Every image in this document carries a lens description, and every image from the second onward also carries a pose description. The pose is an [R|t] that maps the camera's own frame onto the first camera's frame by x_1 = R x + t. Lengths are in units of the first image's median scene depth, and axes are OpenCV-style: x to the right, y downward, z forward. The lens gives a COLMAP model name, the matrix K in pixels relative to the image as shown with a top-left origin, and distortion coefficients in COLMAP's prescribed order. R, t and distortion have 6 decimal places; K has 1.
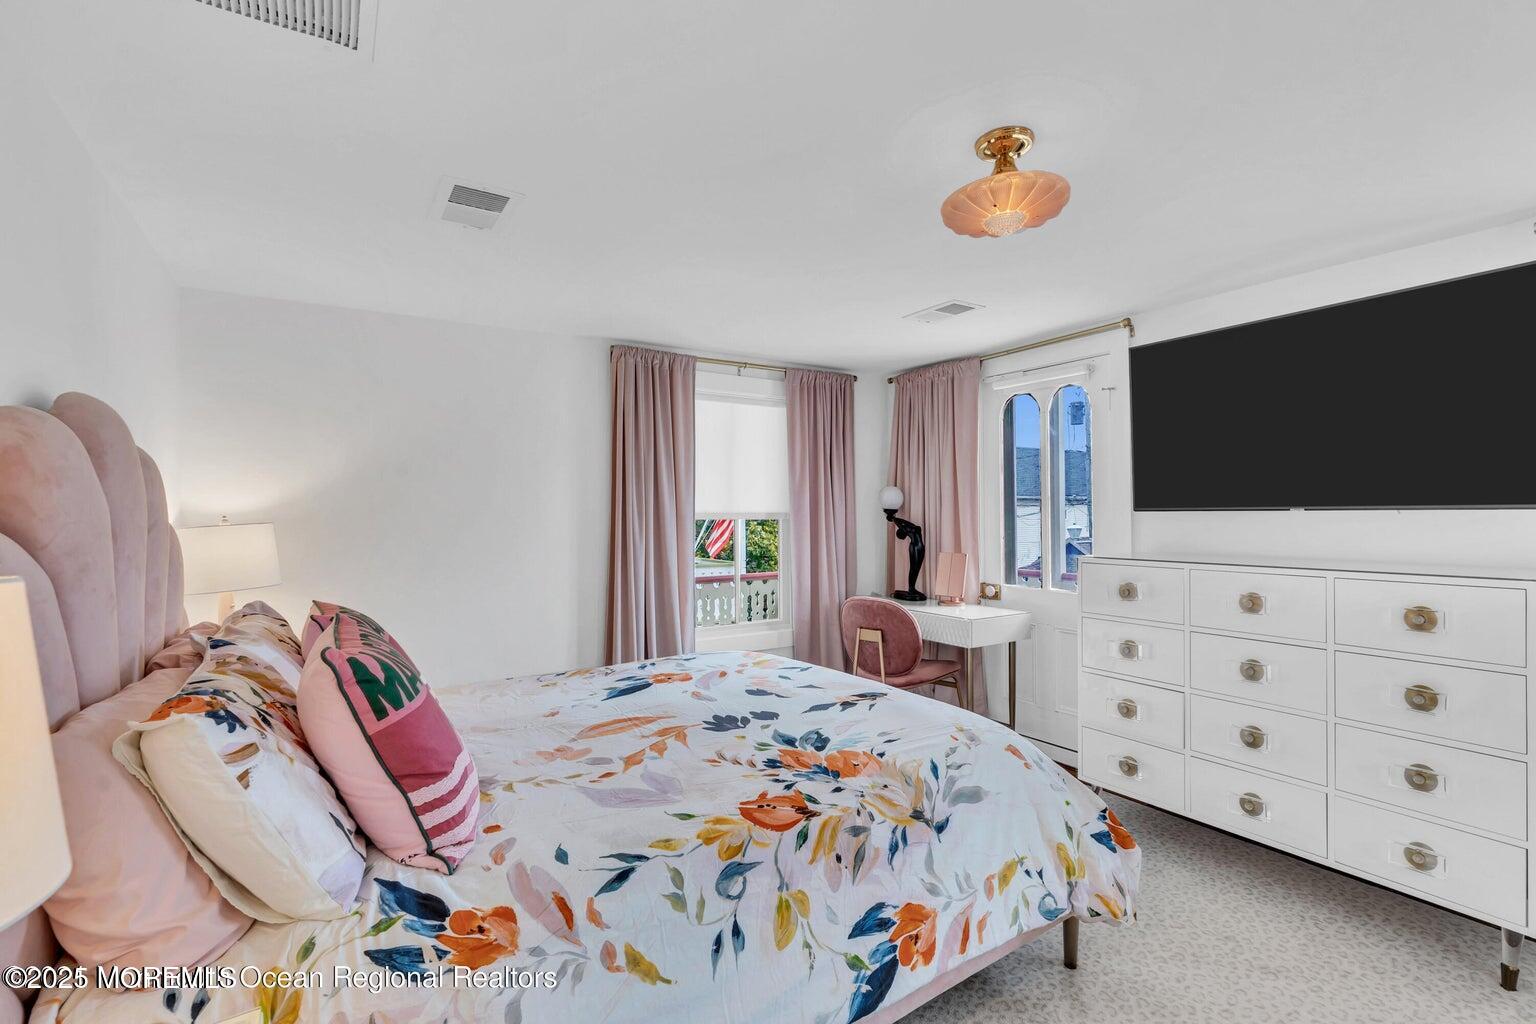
lens RADIAL K [[692.6, 0, 776.0], [0, 692.6, 512.4], [0, 0, 1]] dist [-0.007136, 0.000076]
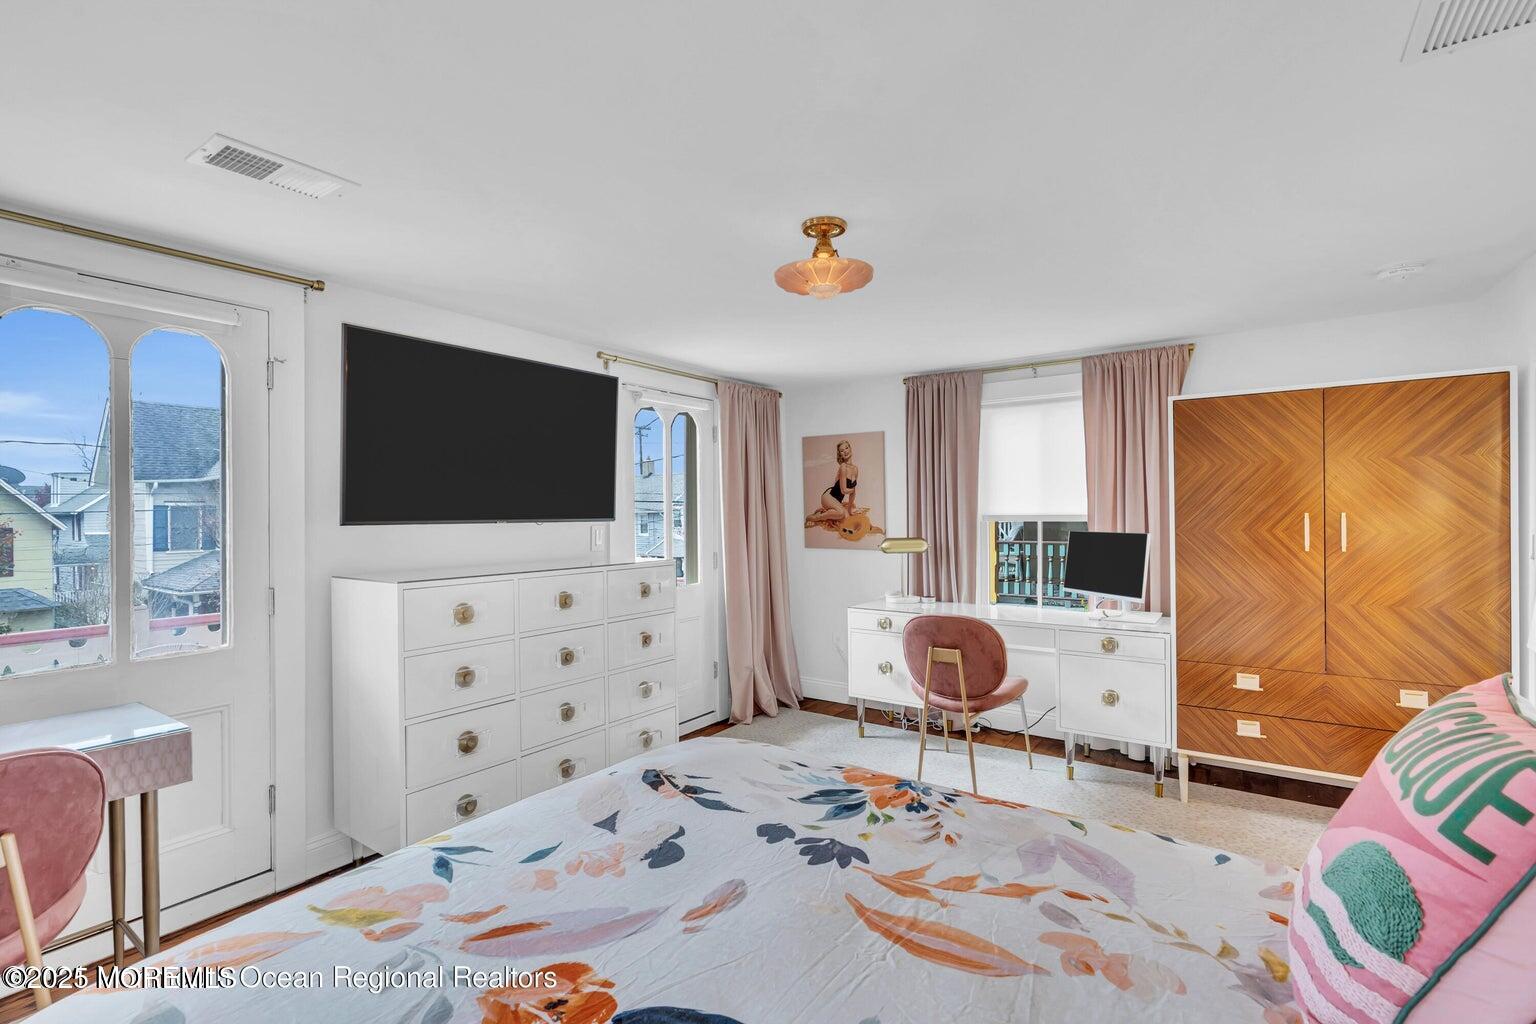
lens RADIAL K [[692.6, 0, 775.9], [0, 692.6, 516.0], [0, 0, 1]] dist [-0.007136, 0.000076]
pose [[-0.376097, 0.008835, 0.926538, -0.777428], [0.009181, 0.999941, -0.005809, -0.006719], [-0.926535, 0.006322, -0.376156, 1.531913]]
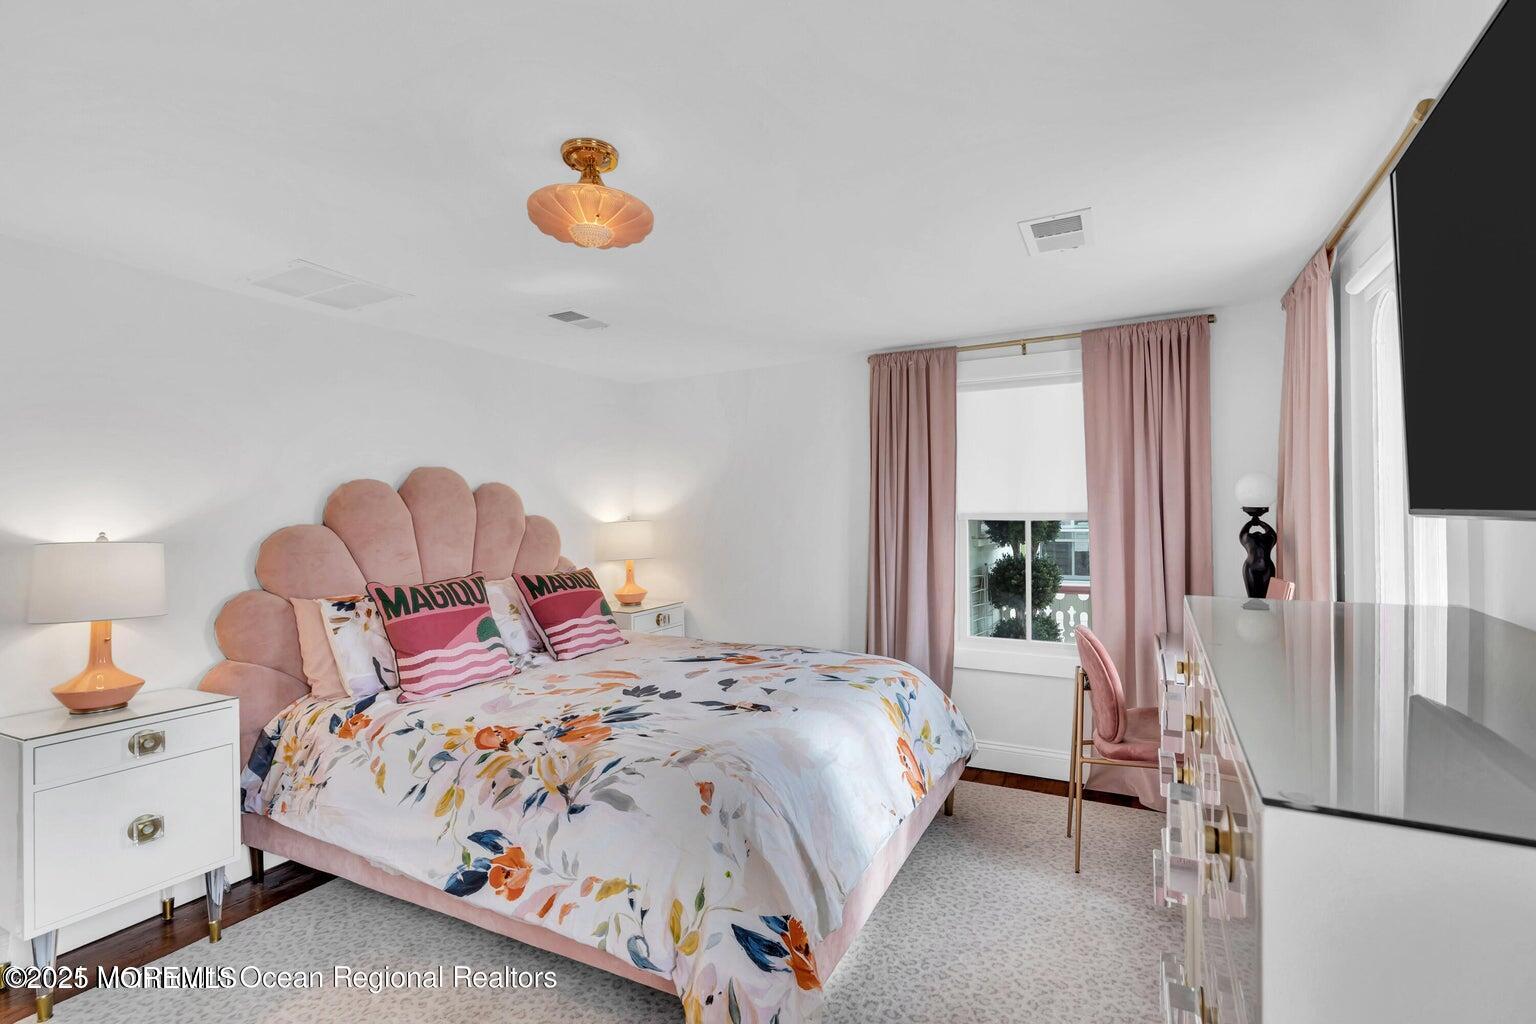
lens RADIAL K [[692.6, 0, 770.7], [0, 692.6, 511.1], [0, 0, 1]] dist [-0.007136, 0.000076]
pose [[0.485822, 0.001818, -0.874056, 1.314432], [0.007732, 0.999950, 0.006378, -0.022827], [0.874024, -0.009857, 0.485783, 0.724596]]
